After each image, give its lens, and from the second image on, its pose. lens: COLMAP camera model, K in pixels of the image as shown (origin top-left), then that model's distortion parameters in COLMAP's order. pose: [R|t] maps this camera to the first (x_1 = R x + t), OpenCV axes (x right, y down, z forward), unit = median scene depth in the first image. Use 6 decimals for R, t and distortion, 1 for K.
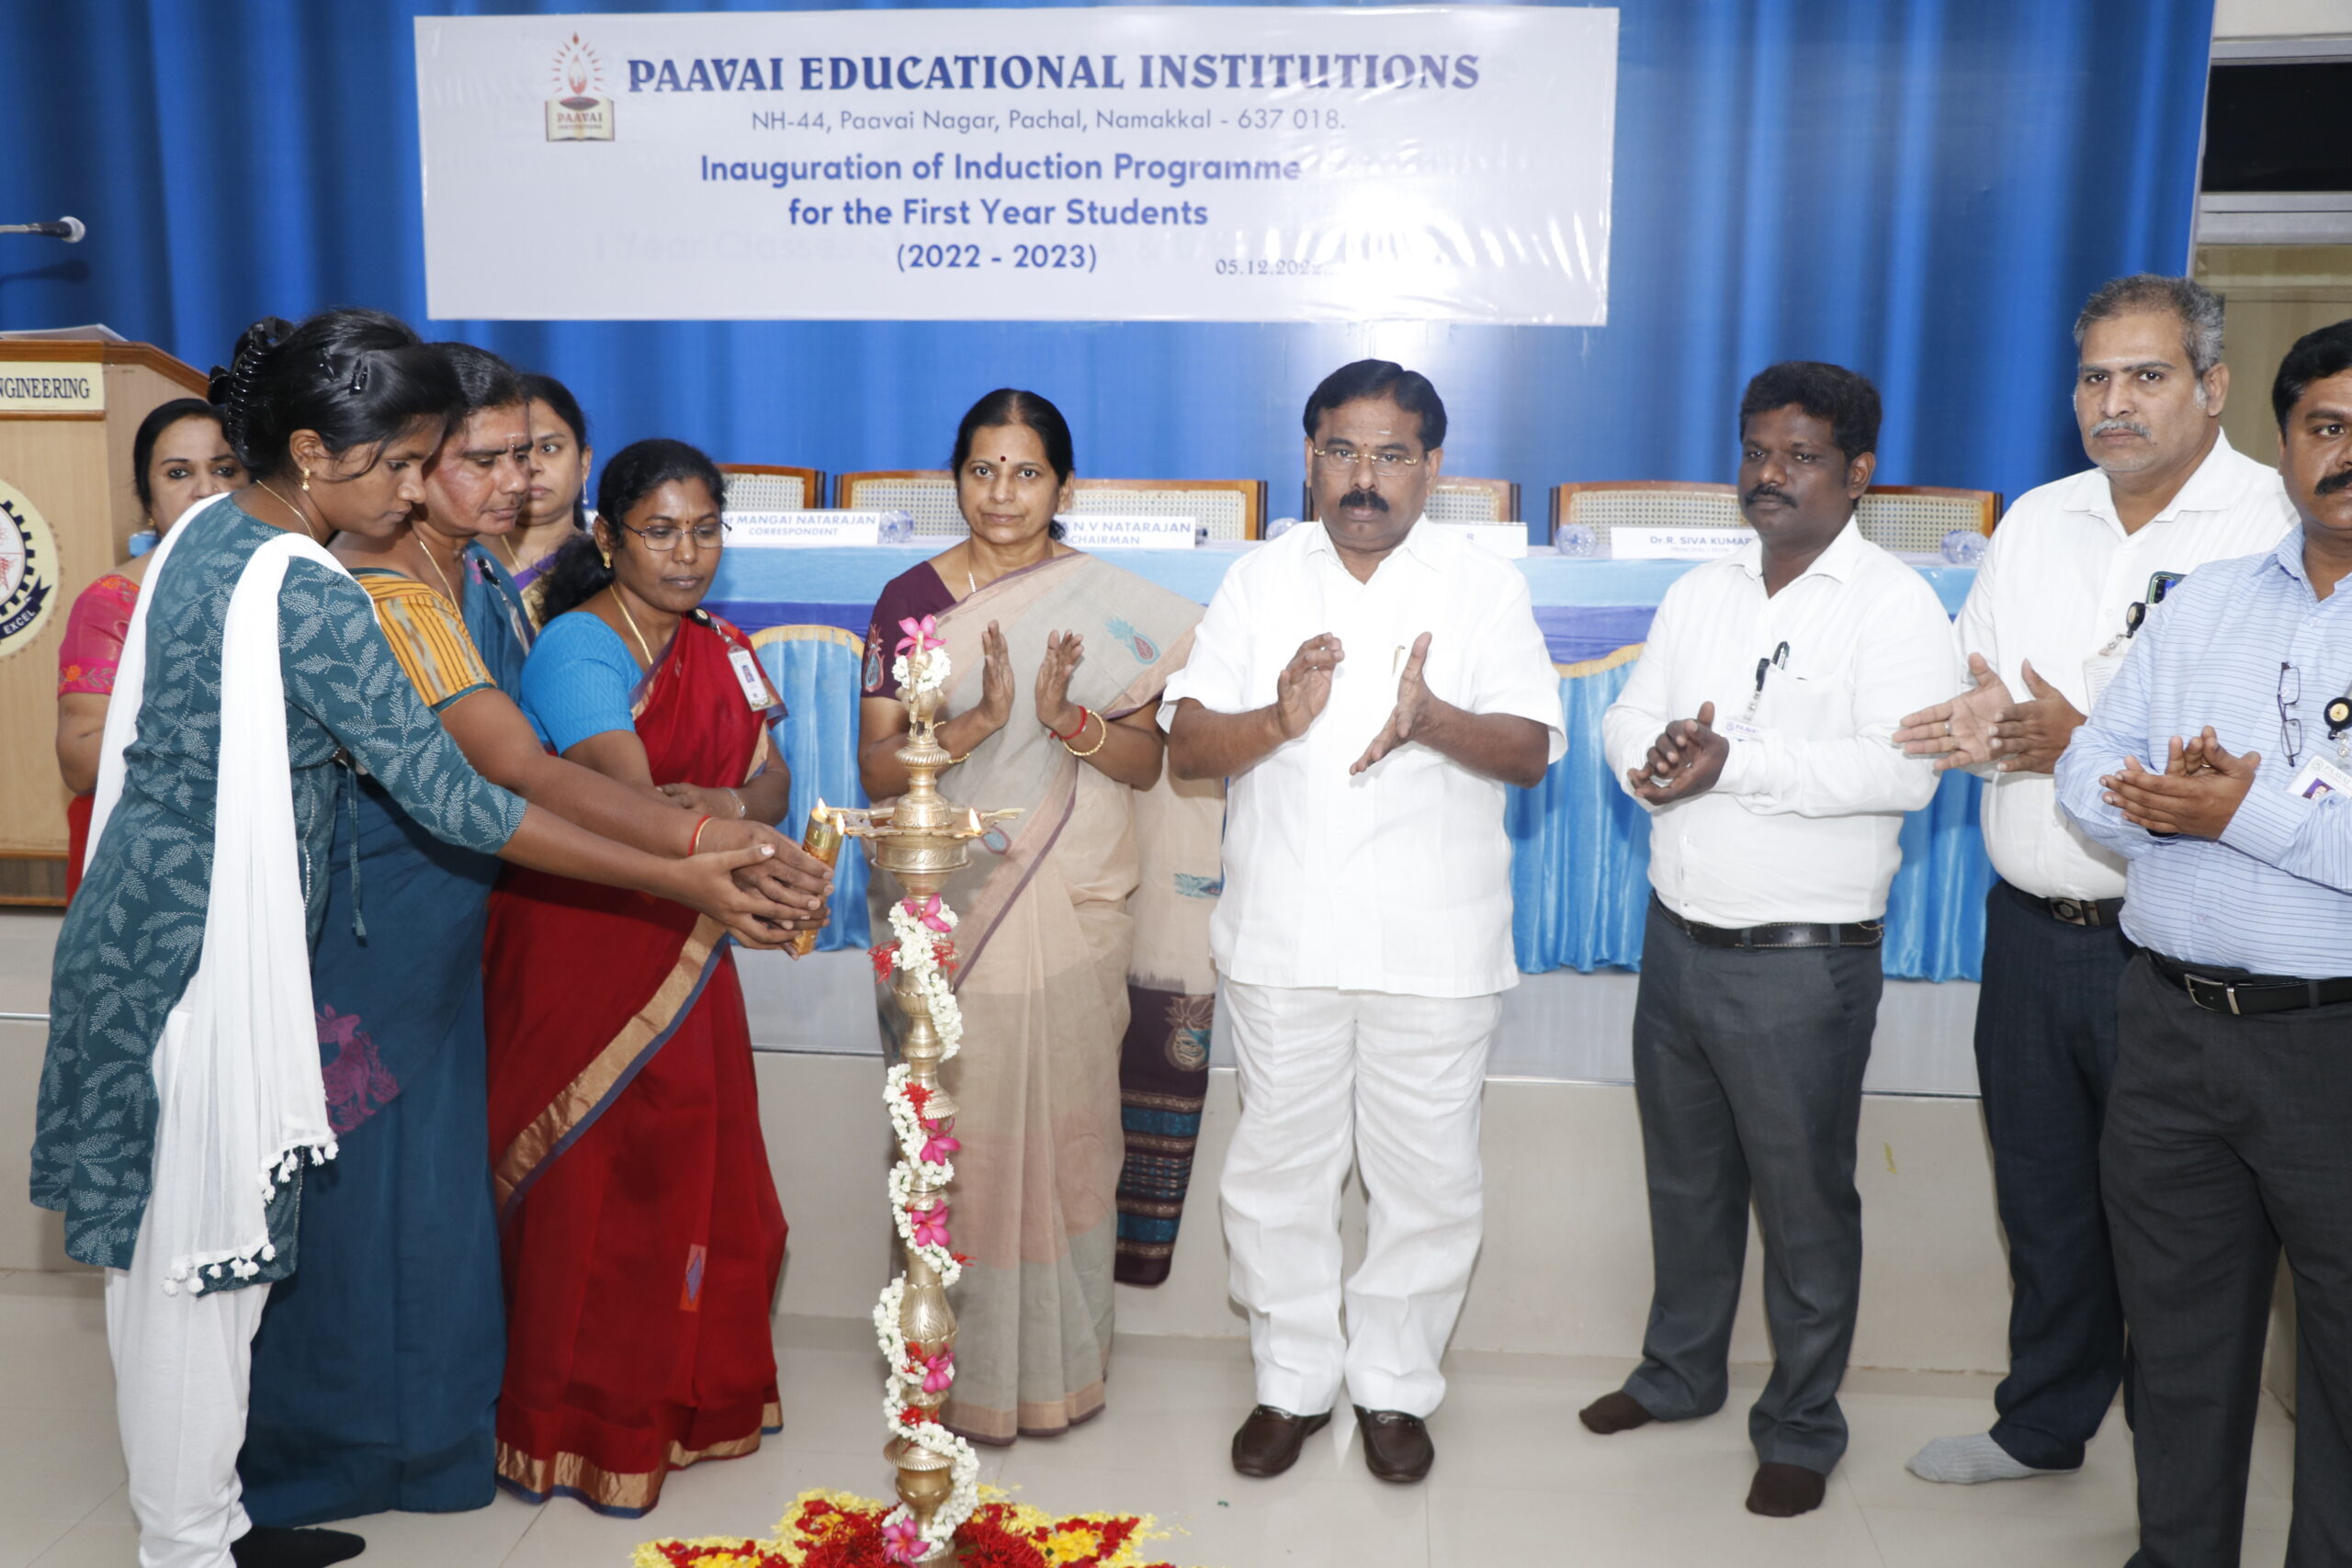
lens RADIAL K [[2505.4, 0, 1137.7], [0, 2505.4, 801.7], [0, 0, 1]] dist [-0.049262, 0.000000]
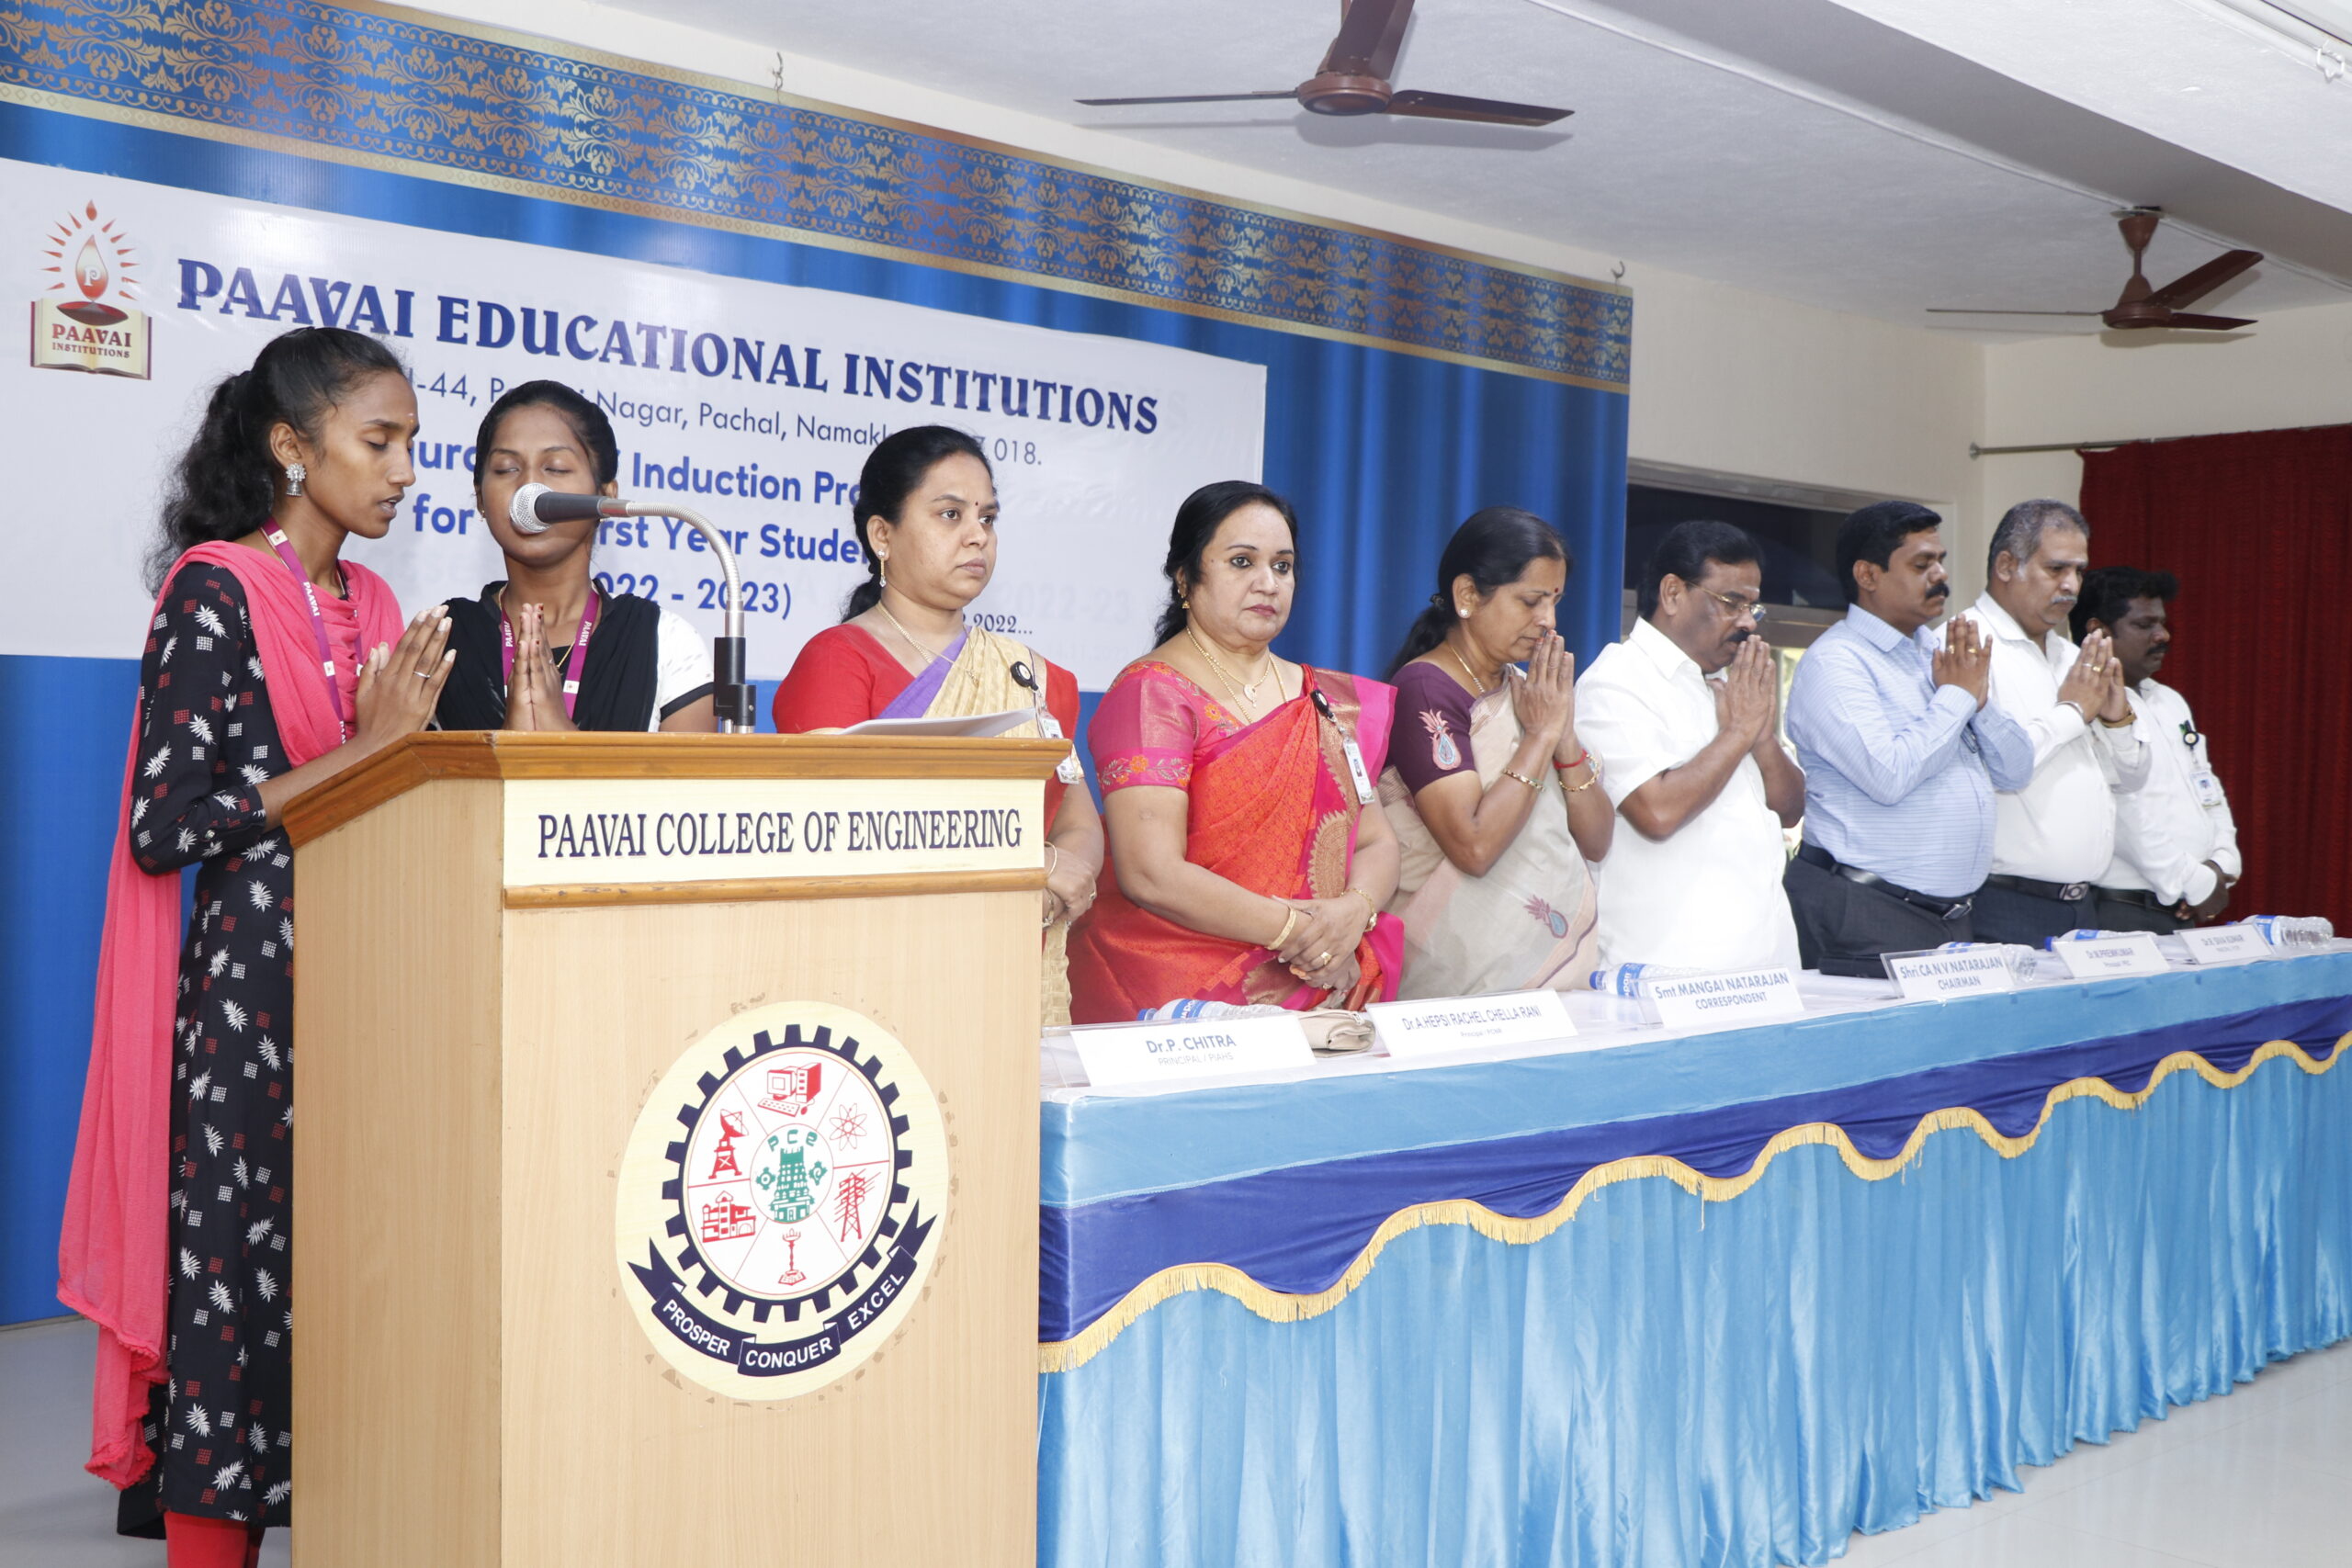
lens RADIAL K [[2507.0, 0, 1270.7], [0, 2507.0, 730.9], [0, 0, 1]] dist [0.000577, 0.000000]
pose [[0.636964, 0.004171, 0.770882, -0.530633], [0.113928, 0.988495, -0.099485, -0.084952], [-0.762428, 0.151193, 0.629161, 0.411061]]
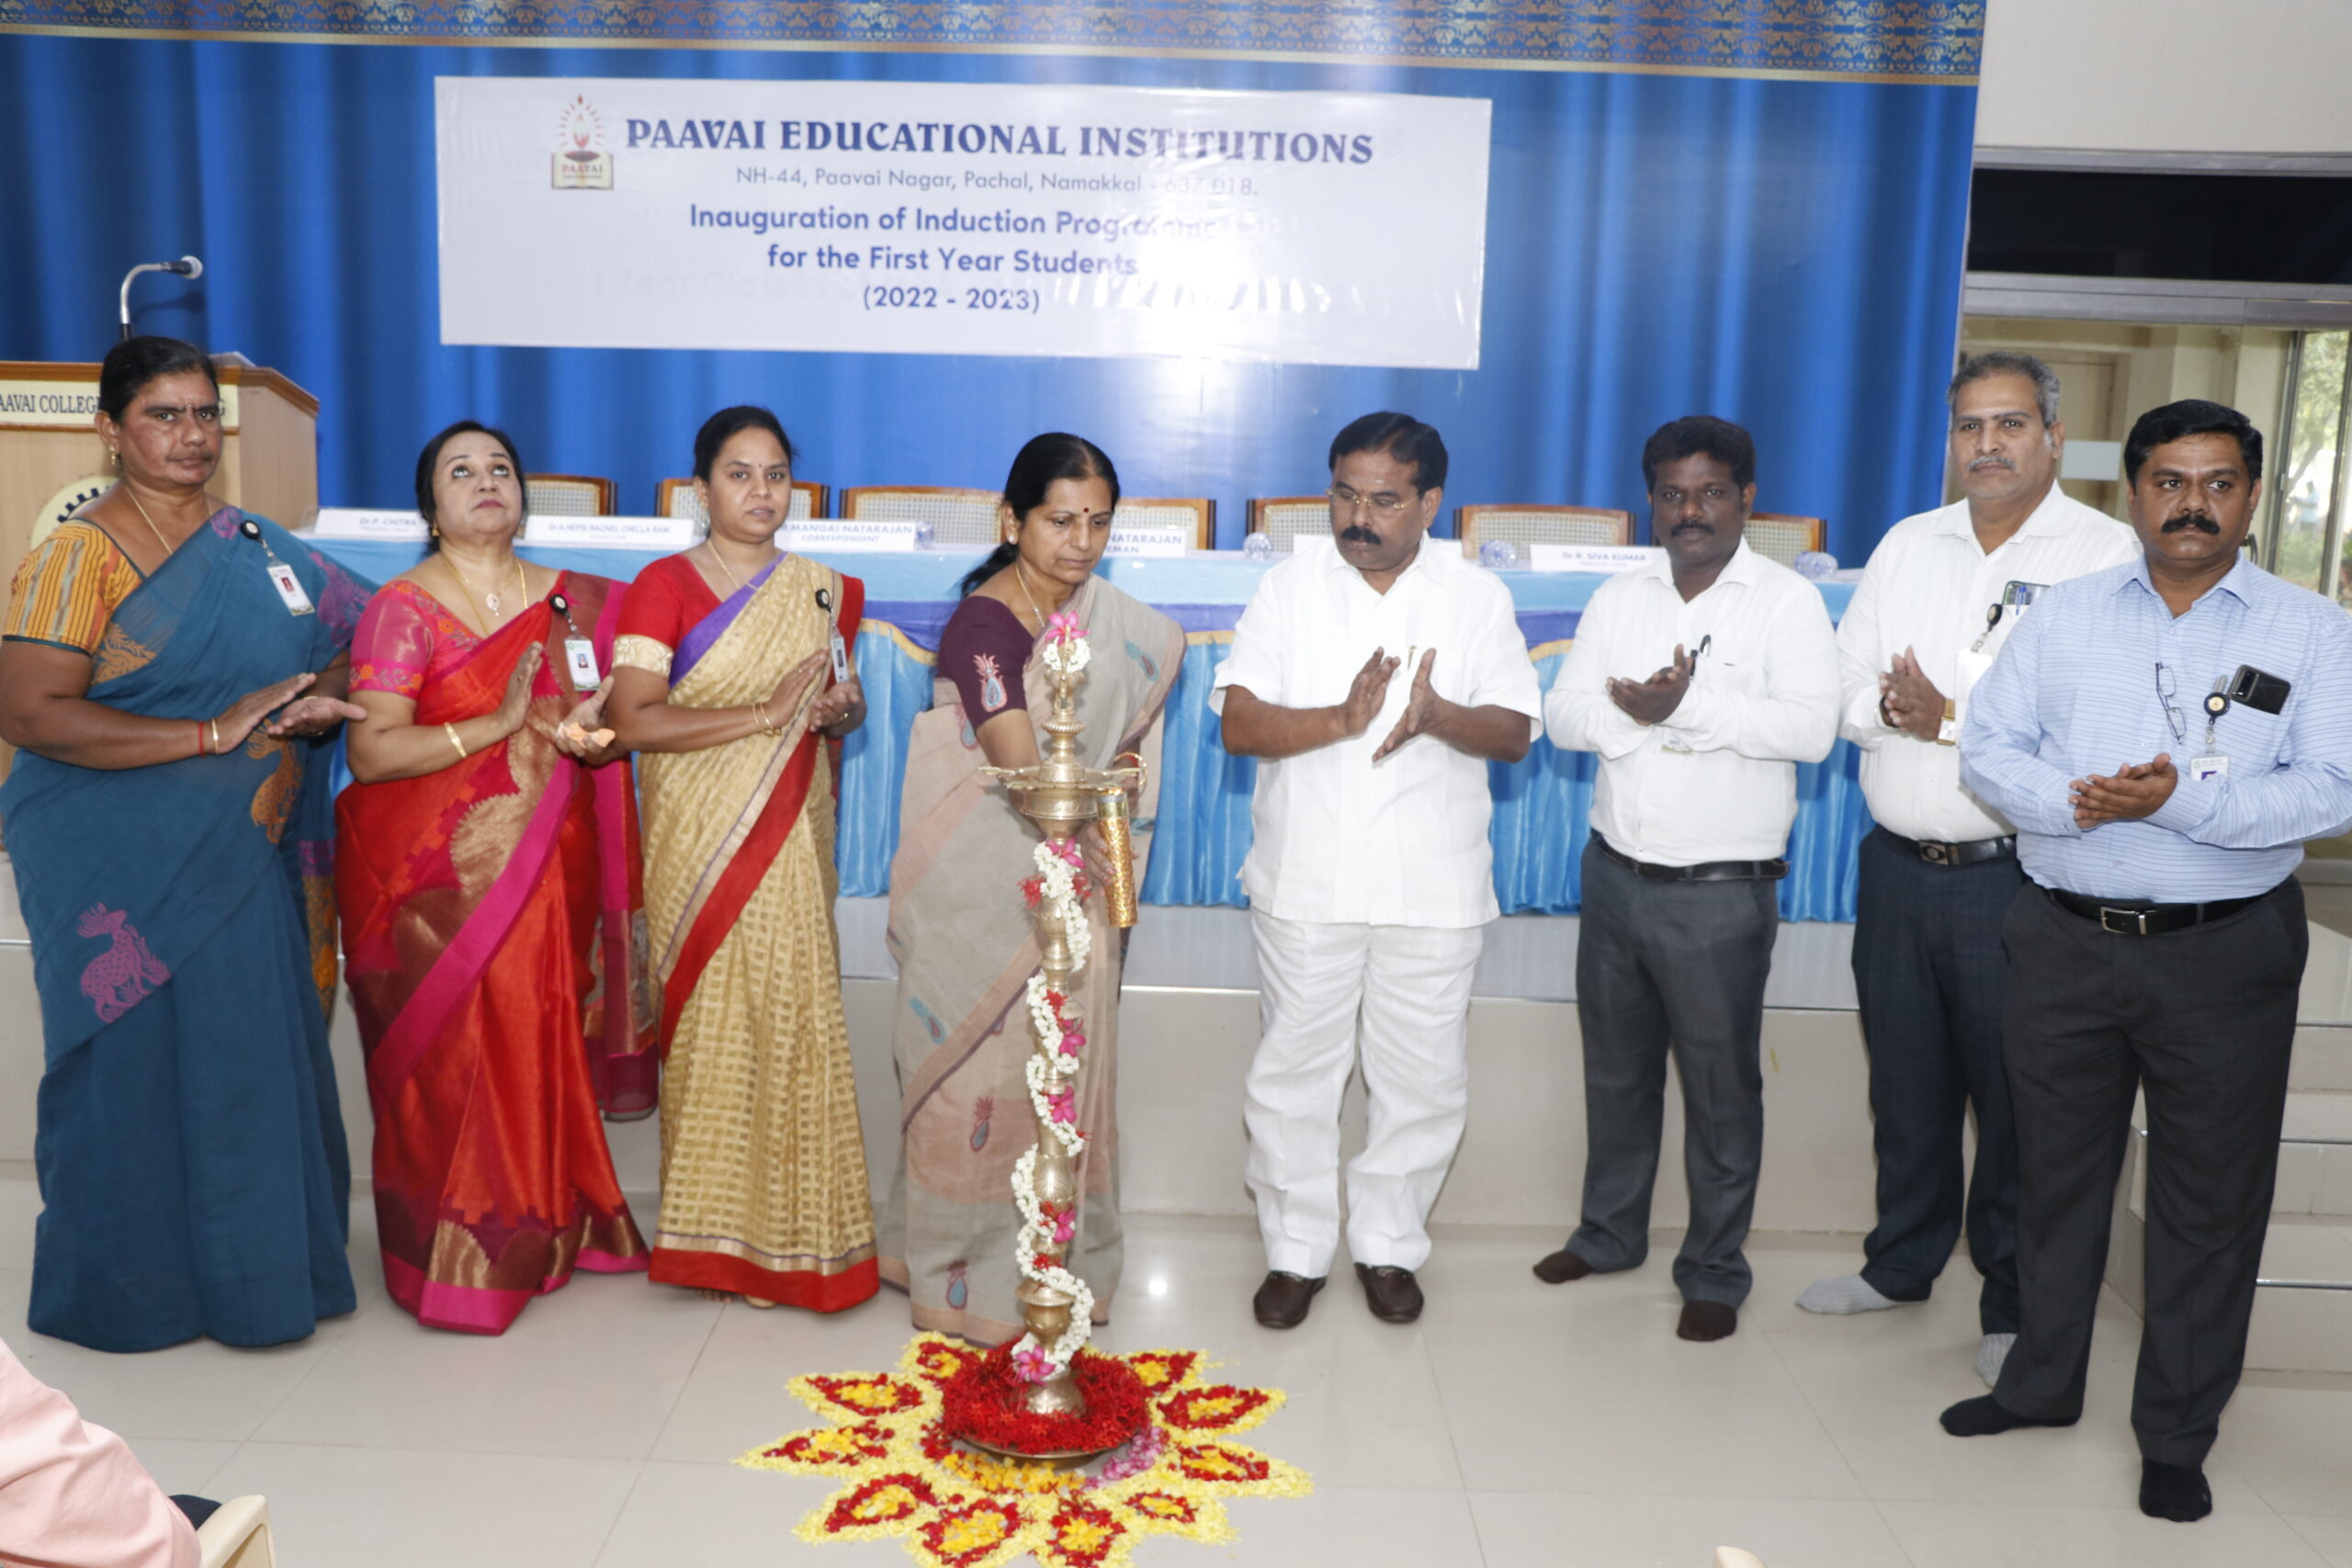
lens RADIAL K [[2290.4, 0, 1151.0], [0, 2290.4, 824.1], [0, 0, 1]] dist [-0.091429, 0.000000]
pose [[0.996123, 0.003251, 0.087910, -0.057640], [-0.004716, 0.999853, 0.016470, 0.004833], [-0.087843, -0.016820, 0.995992, -0.050993]]
